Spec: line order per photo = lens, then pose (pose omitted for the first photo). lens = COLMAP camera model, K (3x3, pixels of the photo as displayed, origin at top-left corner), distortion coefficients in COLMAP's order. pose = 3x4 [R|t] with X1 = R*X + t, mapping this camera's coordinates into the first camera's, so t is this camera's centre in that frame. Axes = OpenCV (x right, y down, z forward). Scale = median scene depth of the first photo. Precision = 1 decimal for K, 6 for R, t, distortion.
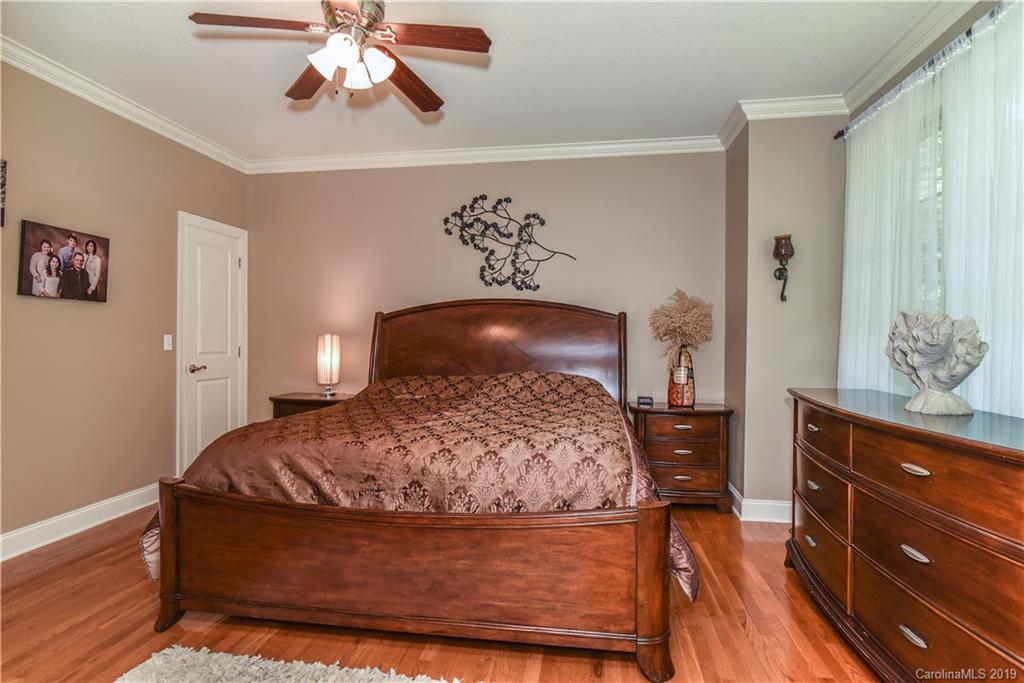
lens RADIAL K [[524.9, 0, 511.5], [0, 524.9, 345.7], [0, 0, 1]] dist [0.000076, 0.000104]
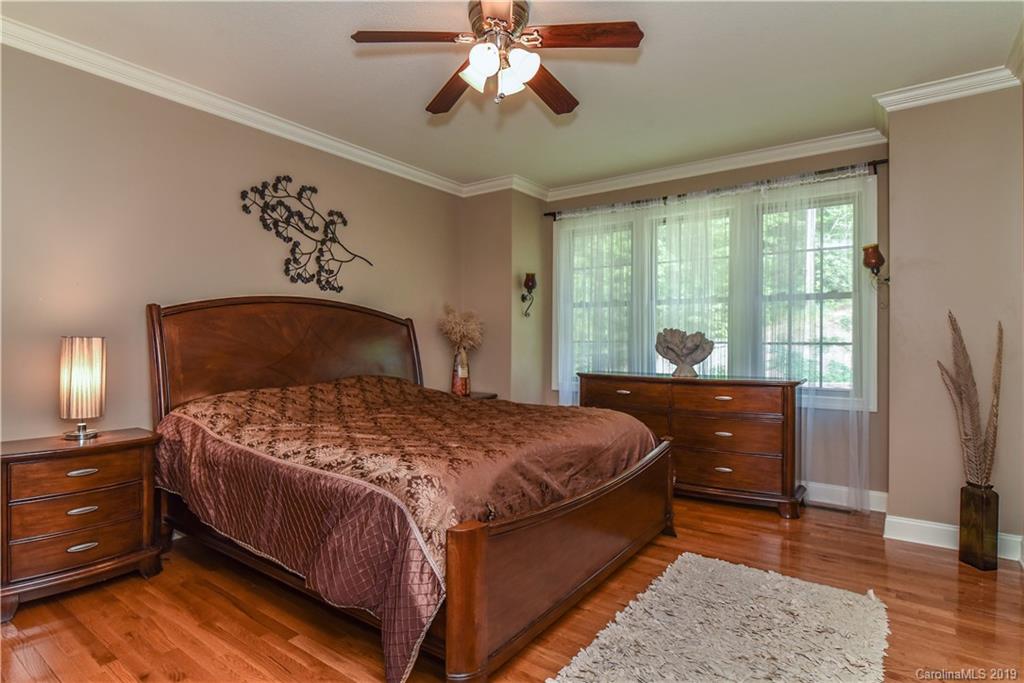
lens RADIAL K [[524.9, 0, 512.0], [0, 524.9, 338.9], [0, 0, 1]] dist [0.000076, 0.000104]
pose [[0.469780, 0.002874, 0.882779, -0.642010], [0.011349, 0.999892, -0.009295, -0.007858], [-0.882711, 0.014386, 0.469696, 0.274504]]
